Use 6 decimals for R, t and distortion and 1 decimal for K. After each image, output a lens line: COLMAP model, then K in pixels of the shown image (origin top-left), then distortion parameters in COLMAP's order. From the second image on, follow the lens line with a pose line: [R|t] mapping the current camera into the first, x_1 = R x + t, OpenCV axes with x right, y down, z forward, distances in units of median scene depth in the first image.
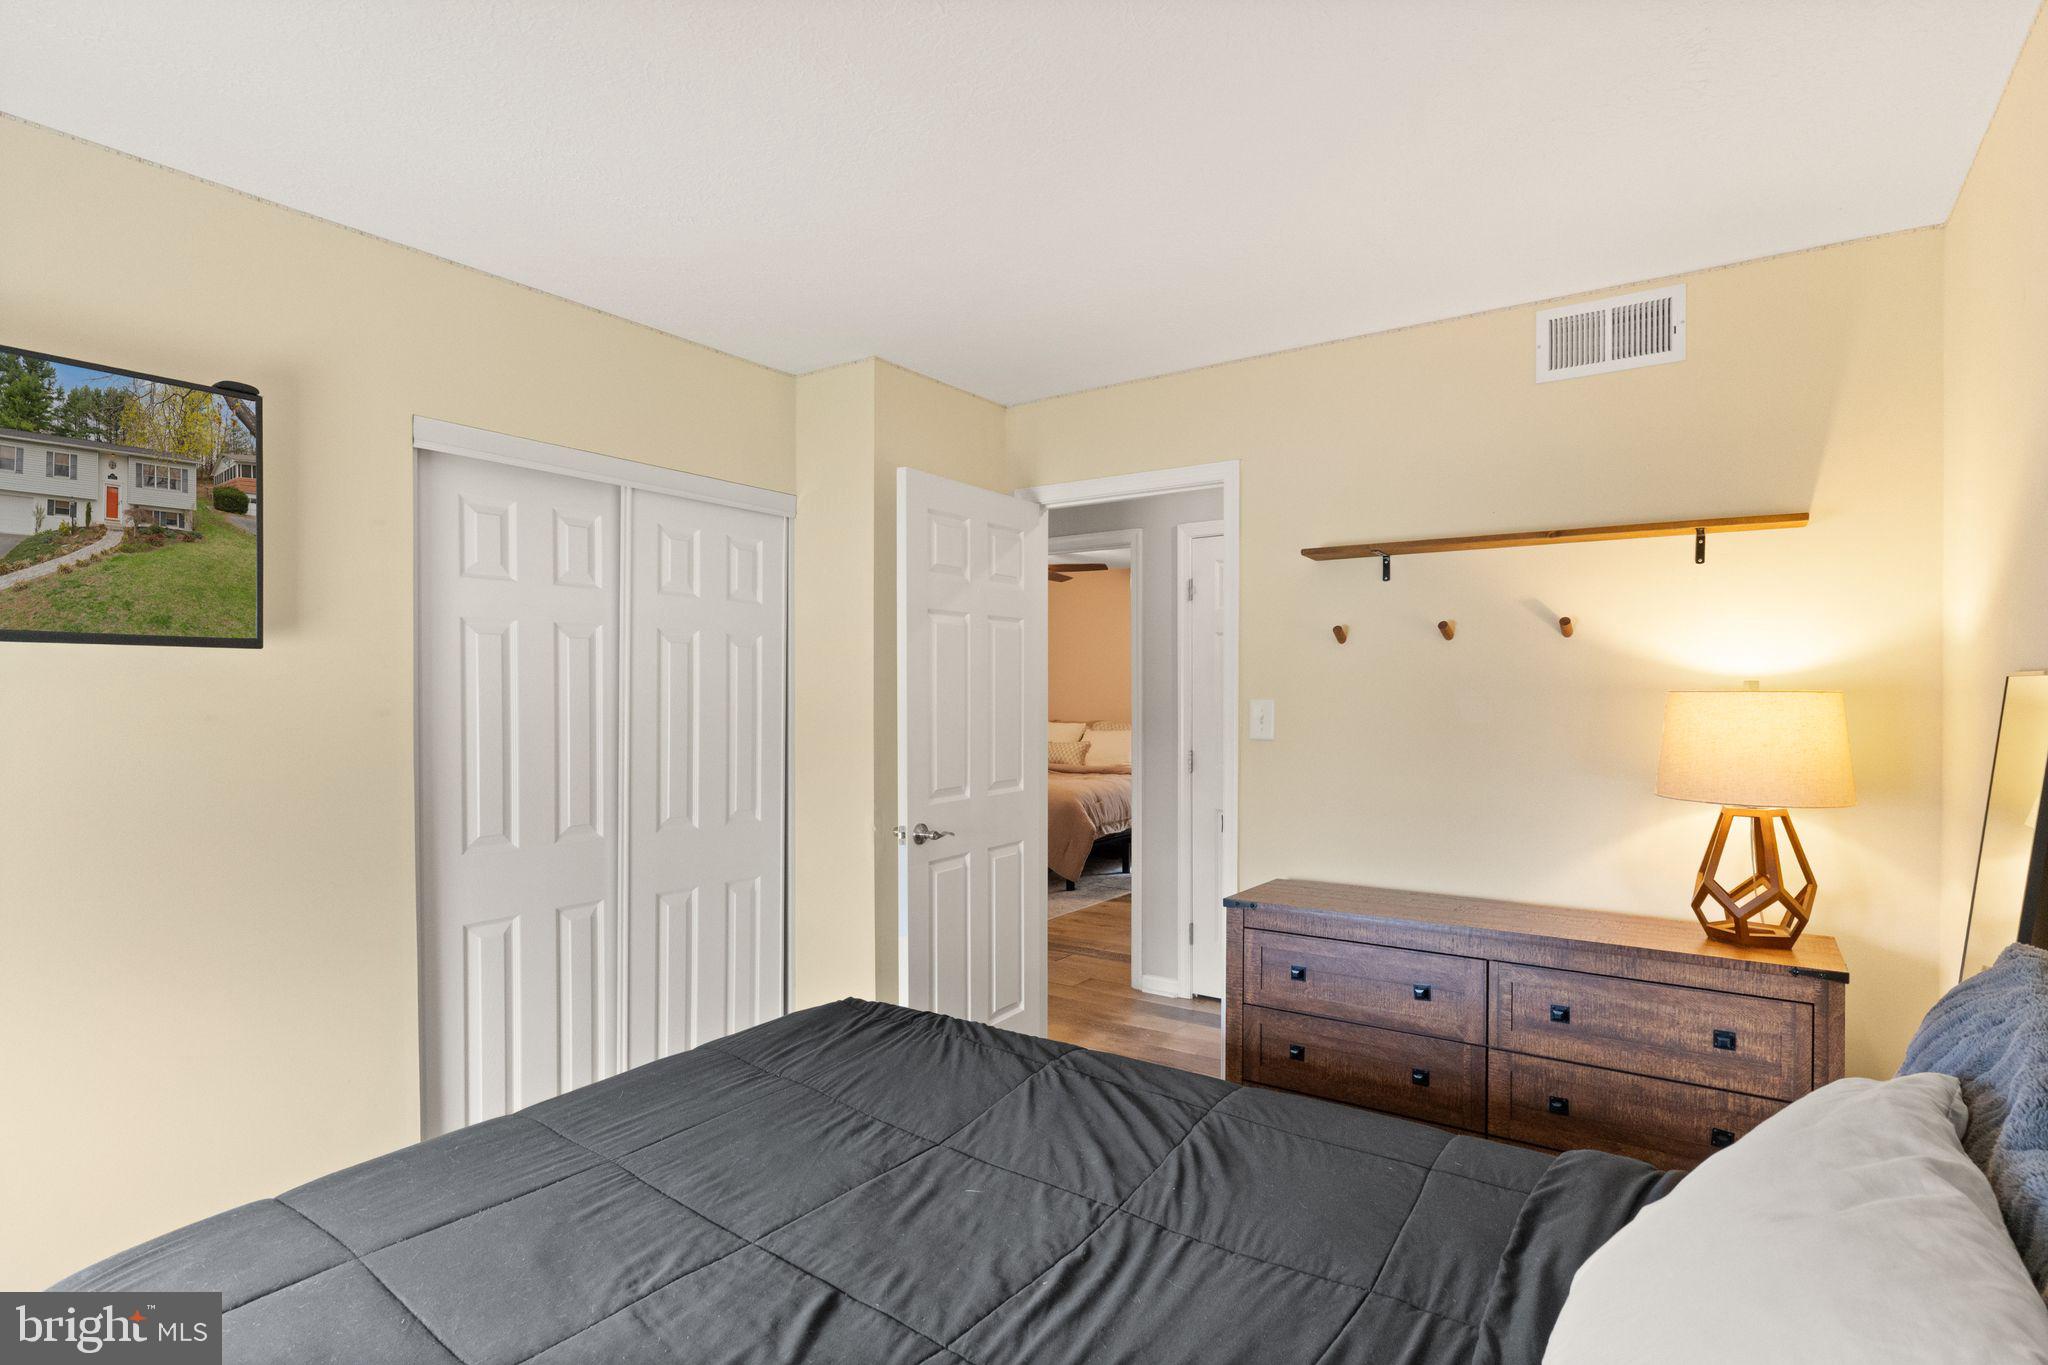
lens RADIAL K [[1037.9, 0, 1023.6], [0, 1037.9, 677.6], [0, 0, 1]] dist [-0.002530, -0.000760]
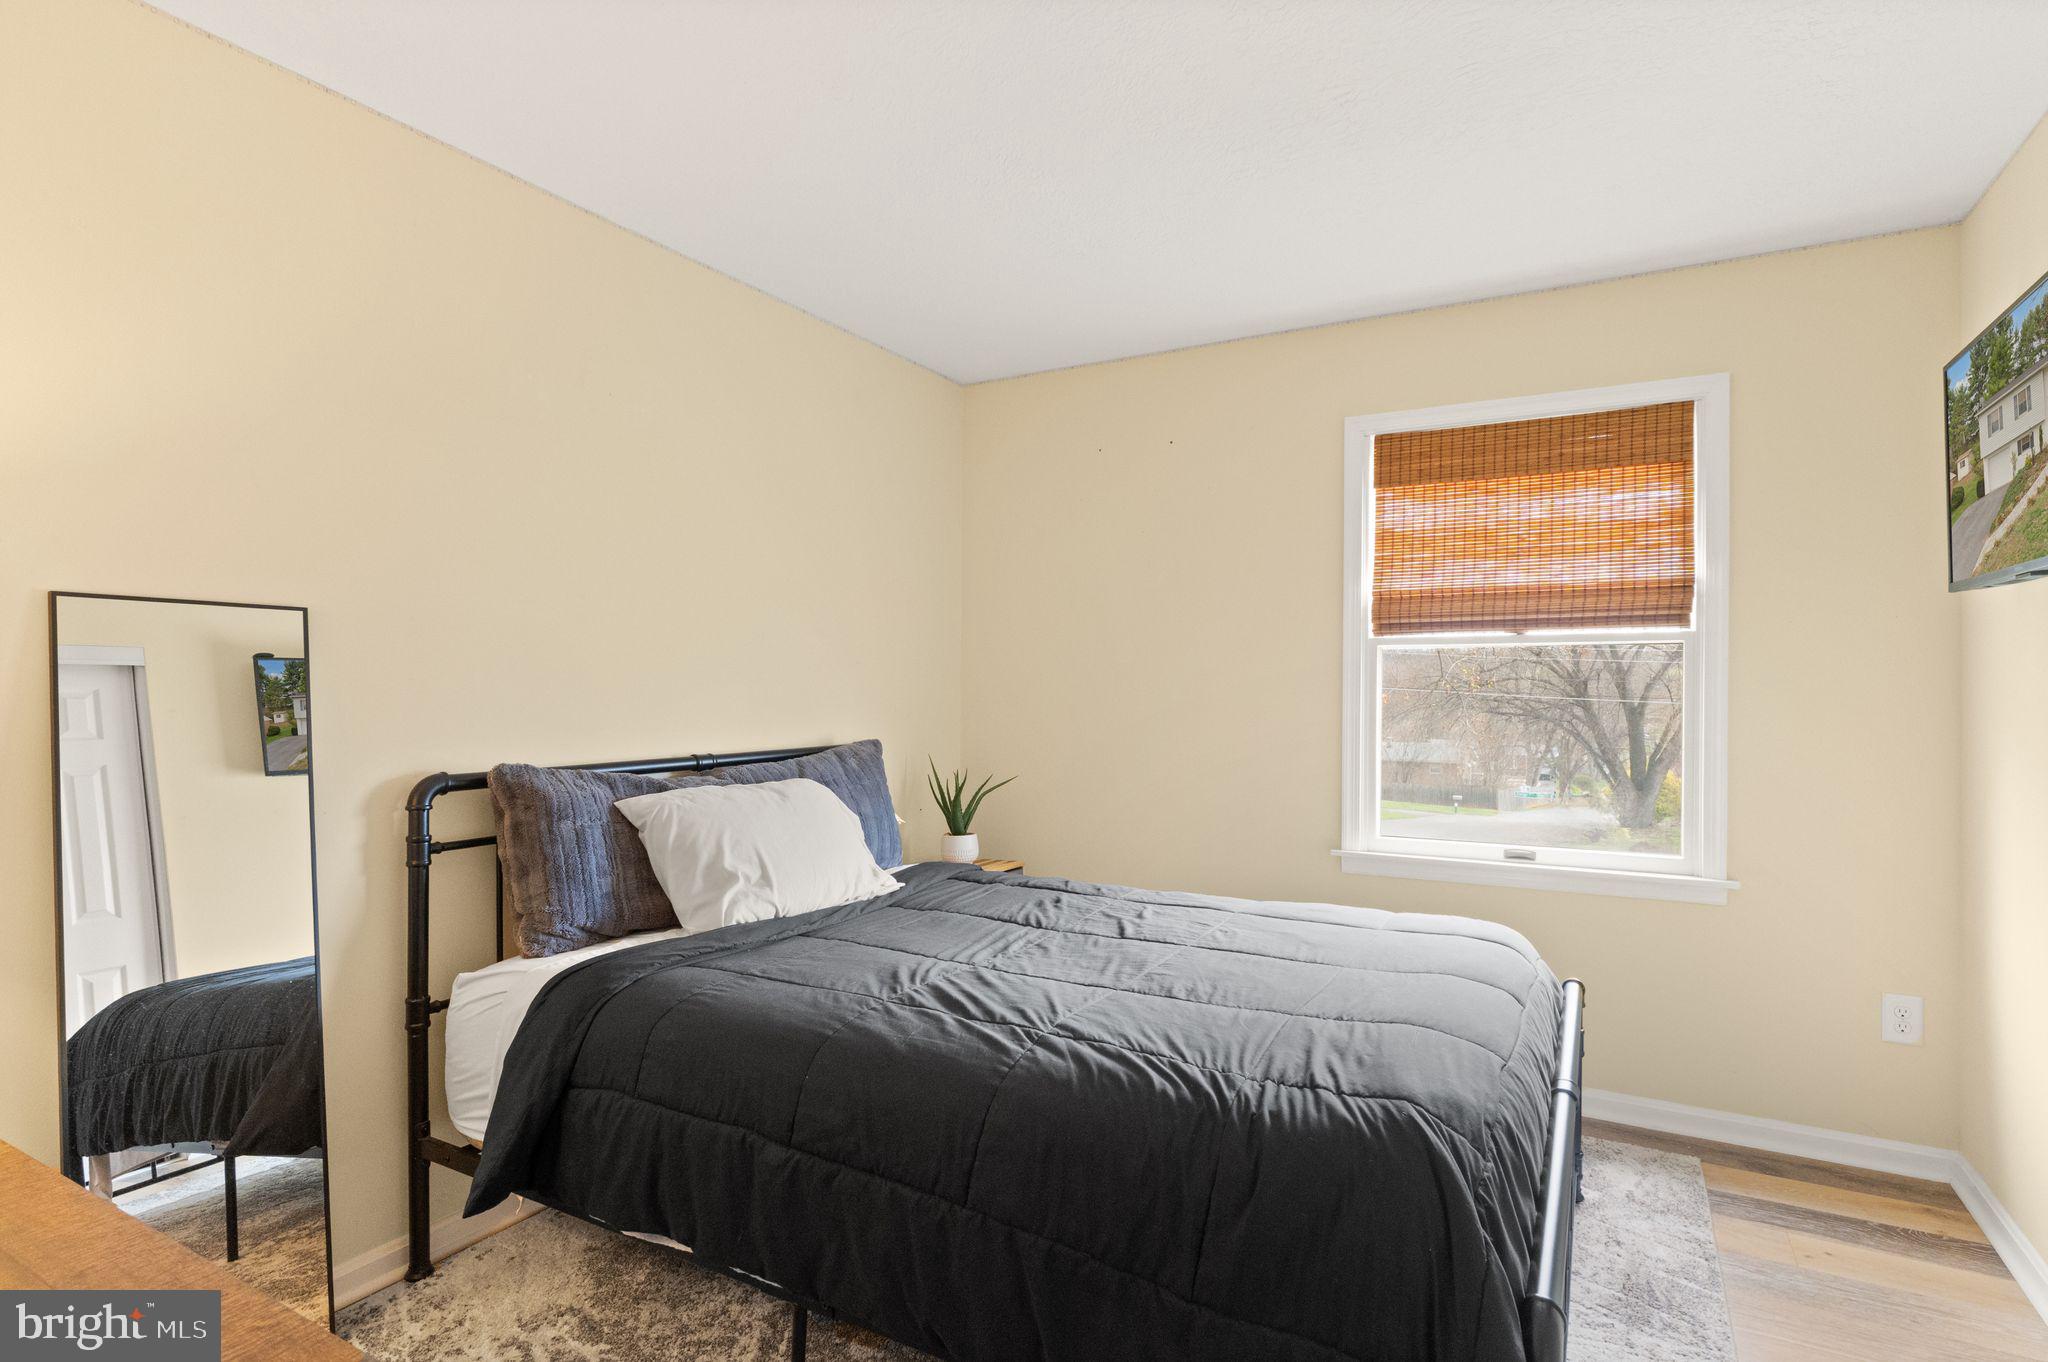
lens RADIAL K [[1037.9, 0, 1024.5], [0, 1037.9, 686.1], [0, 0, 1]] dist [-0.002530, -0.000760]
pose [[-0.994362, -0.009416, -0.105618, 0.139522], [-0.009427, 0.999955, -0.000402, 0.083118], [0.105617, 0.000596, -0.994407, 1.924656]]
